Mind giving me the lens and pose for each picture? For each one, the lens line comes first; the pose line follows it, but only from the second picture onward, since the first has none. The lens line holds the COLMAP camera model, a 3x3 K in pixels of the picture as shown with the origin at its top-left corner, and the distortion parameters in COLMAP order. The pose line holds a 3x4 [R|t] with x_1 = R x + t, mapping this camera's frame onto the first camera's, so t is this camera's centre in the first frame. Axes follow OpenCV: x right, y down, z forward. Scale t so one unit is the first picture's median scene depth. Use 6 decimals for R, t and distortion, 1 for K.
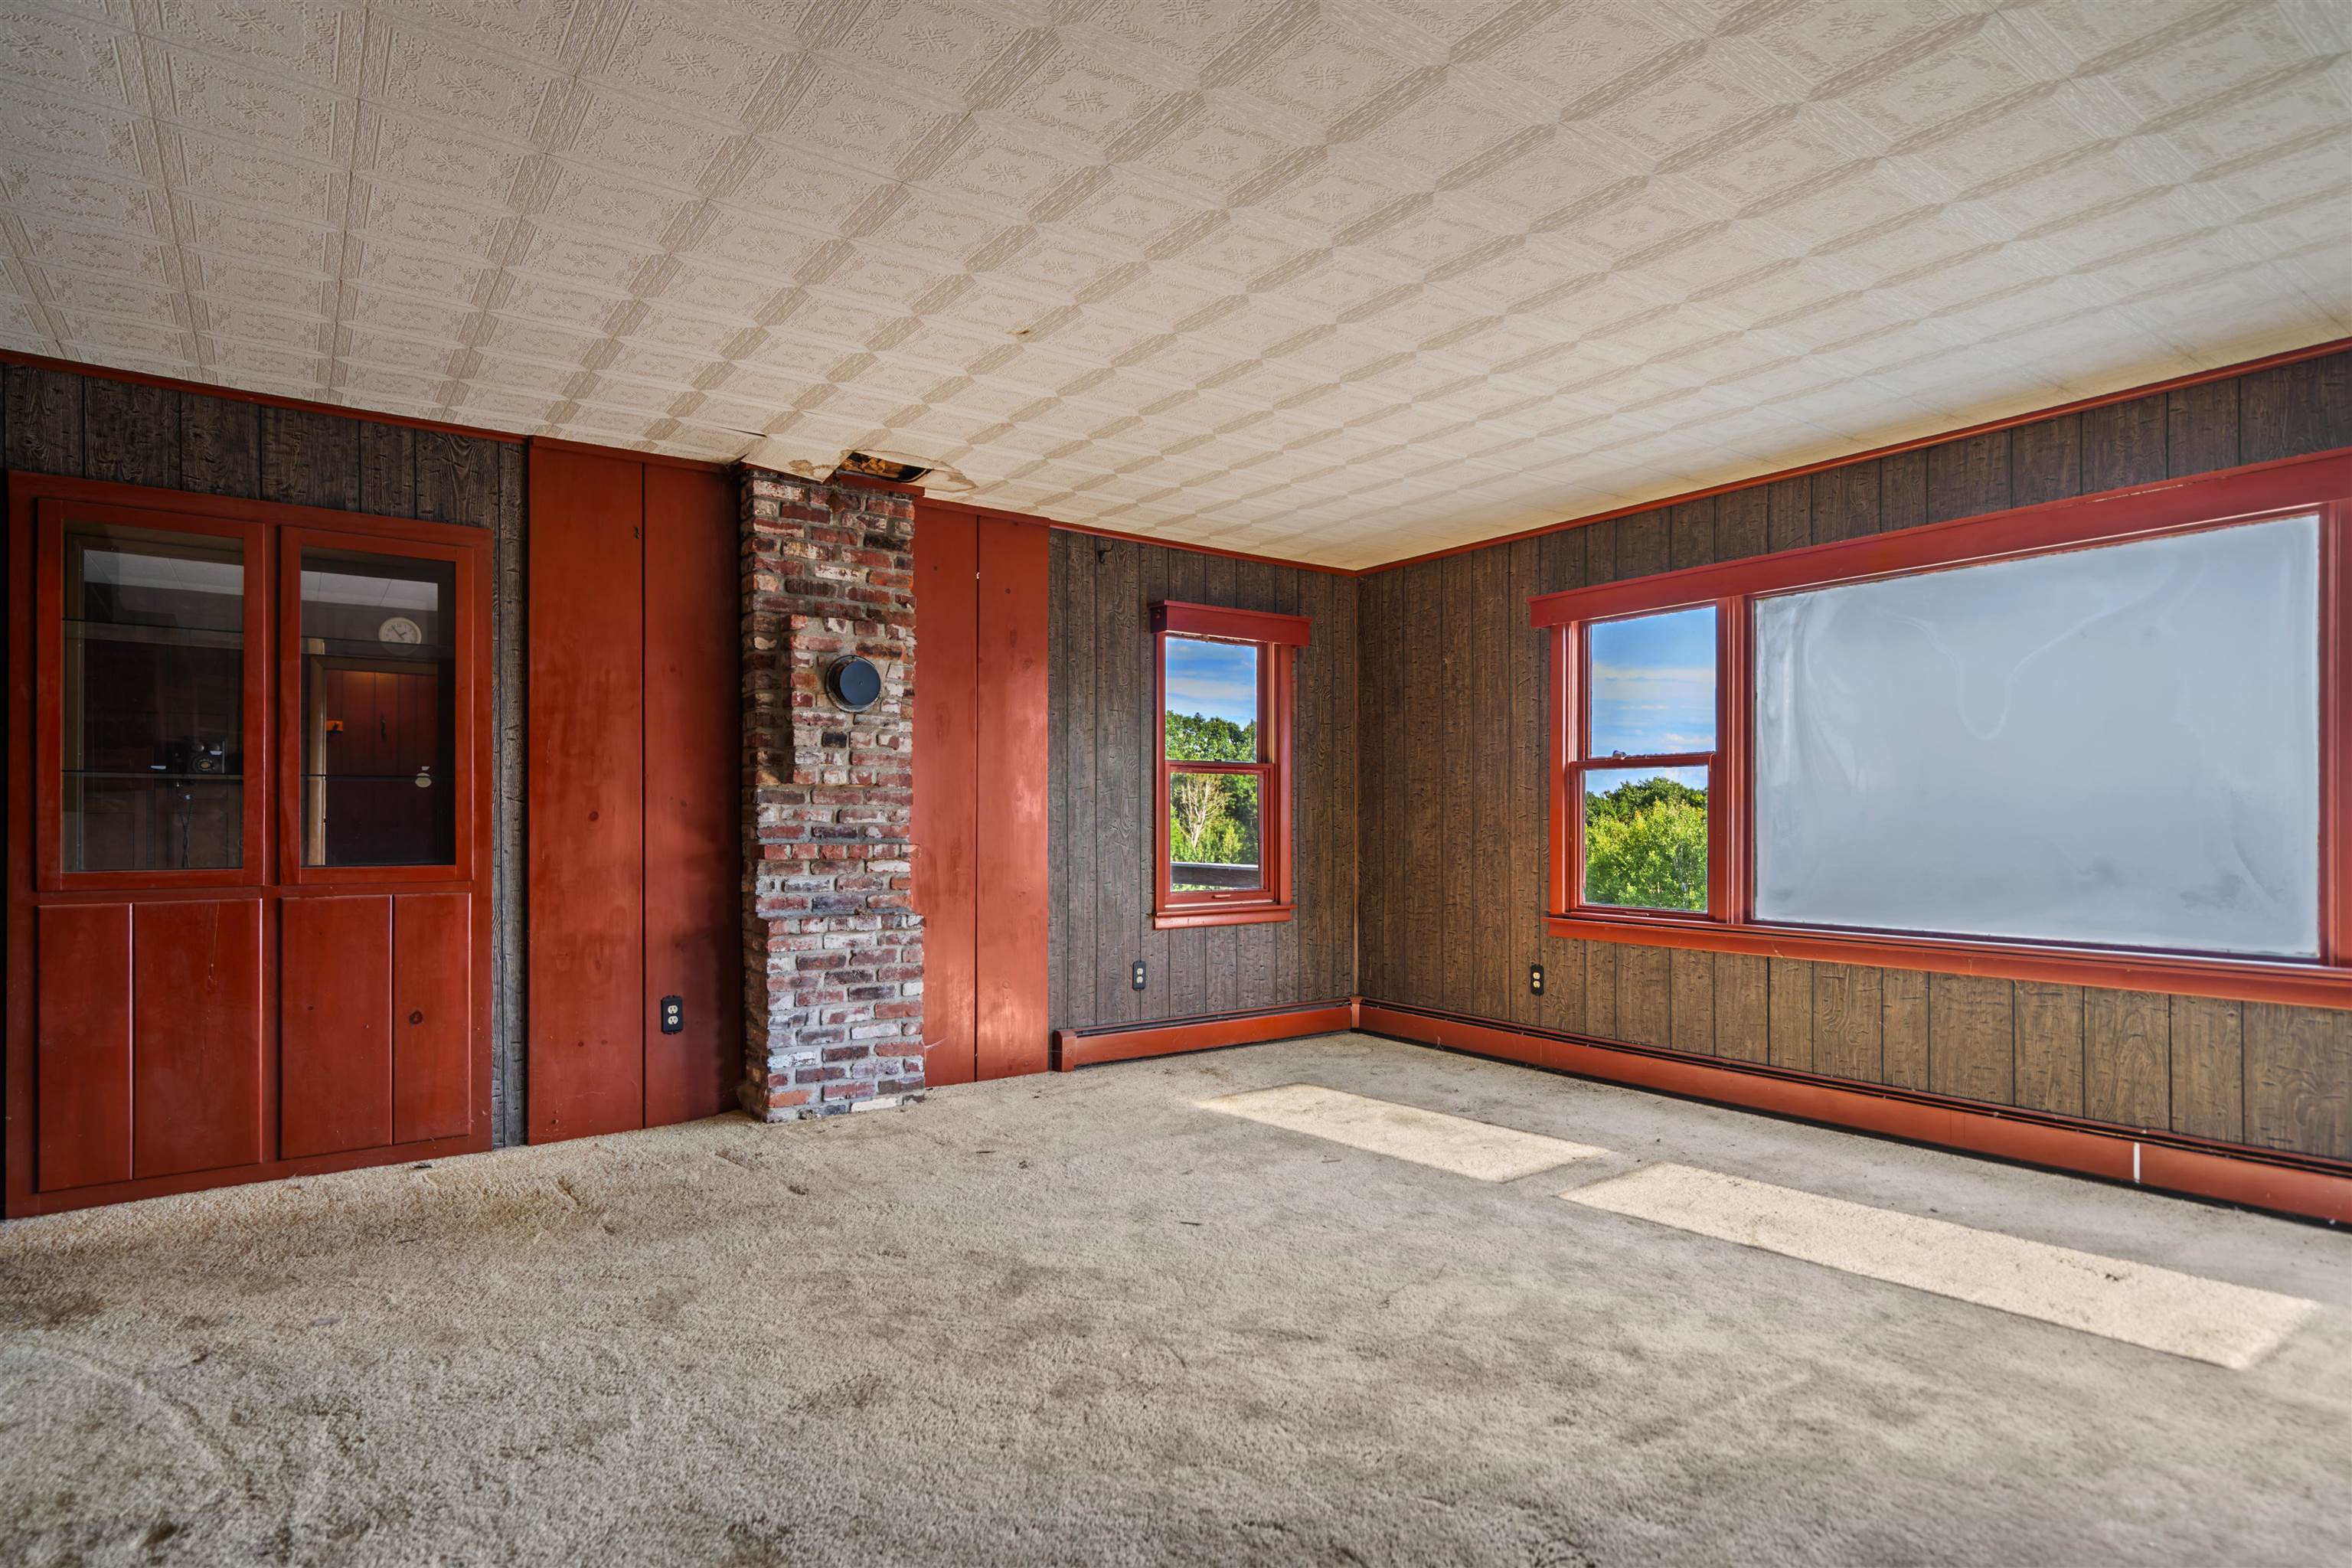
lens RADIAL K [[1244.1, 0, 1162.3], [0, 1244.1, 824.2], [0, 0, 1]] dist [0.000862, 0.001637]
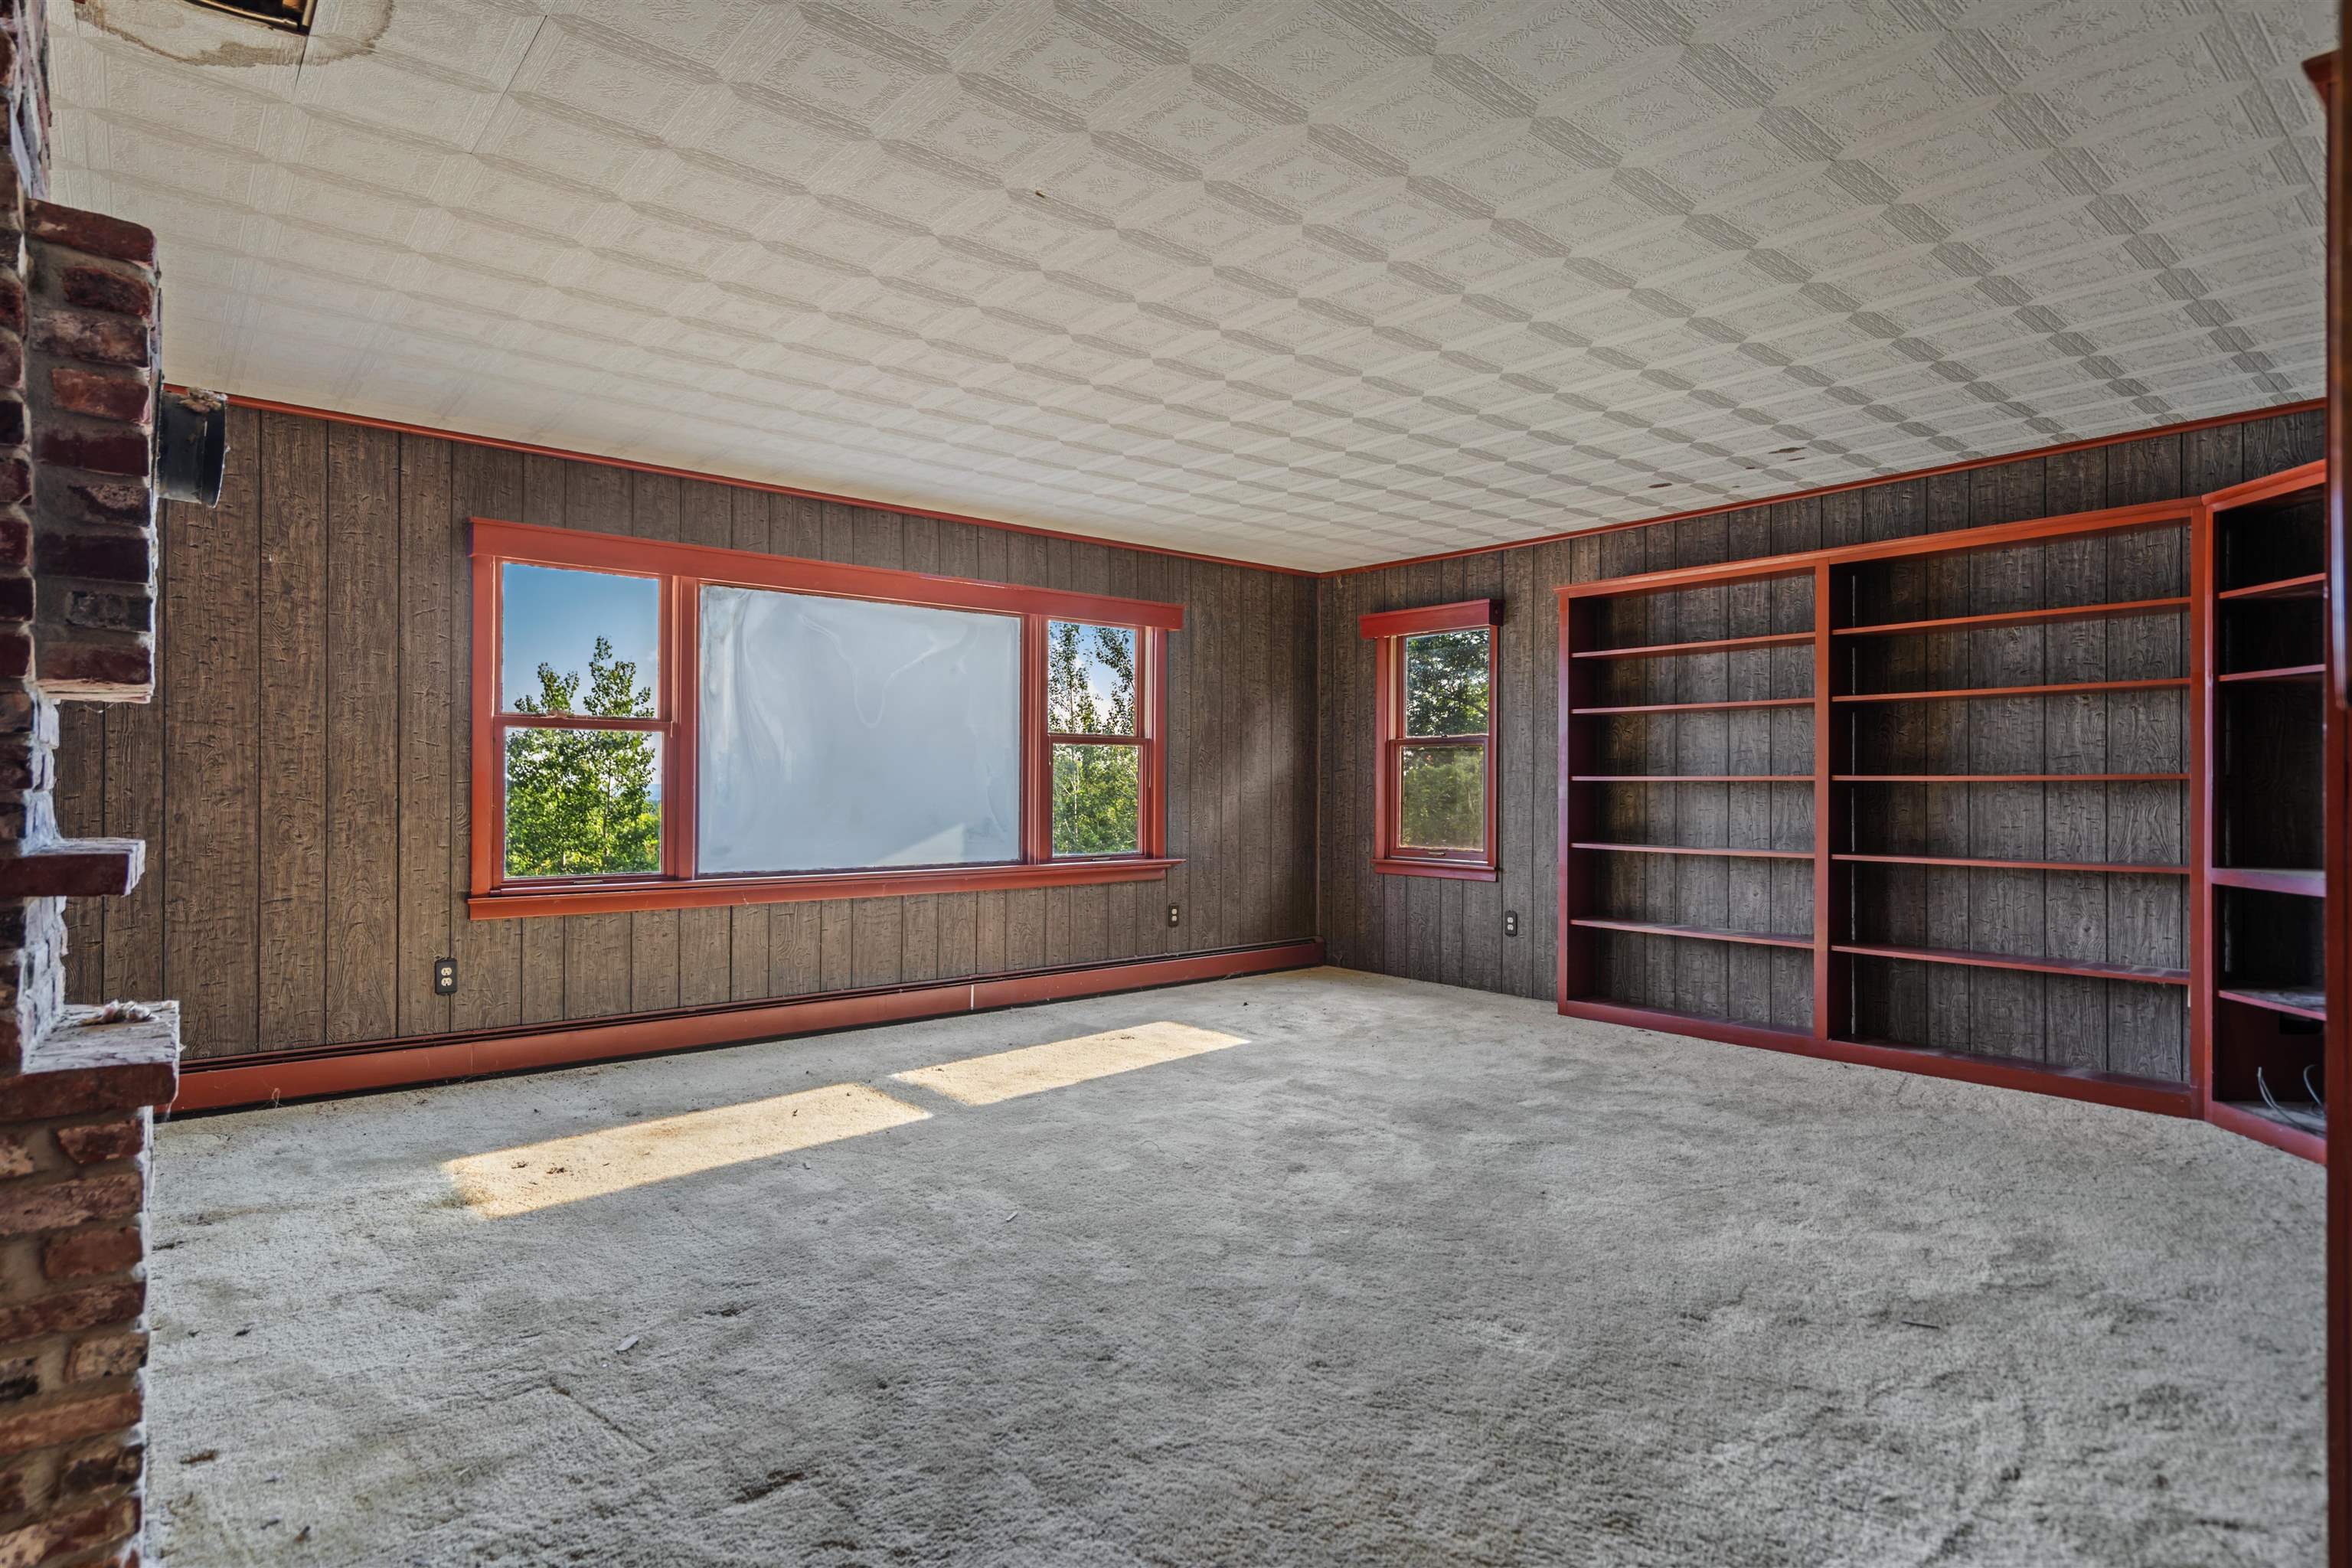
lens RADIAL K [[1244.1, 0, 1174.8], [0, 1244.1, 781.2], [0, 0, 1]] dist [0.000862, 0.001637]
pose [[-0.093191, 0.001648, 0.995647, -0.664972], [-0.002287, 0.999996, -0.001870, -0.004862], [-0.995646, -0.002452, -0.093187, 0.695423]]
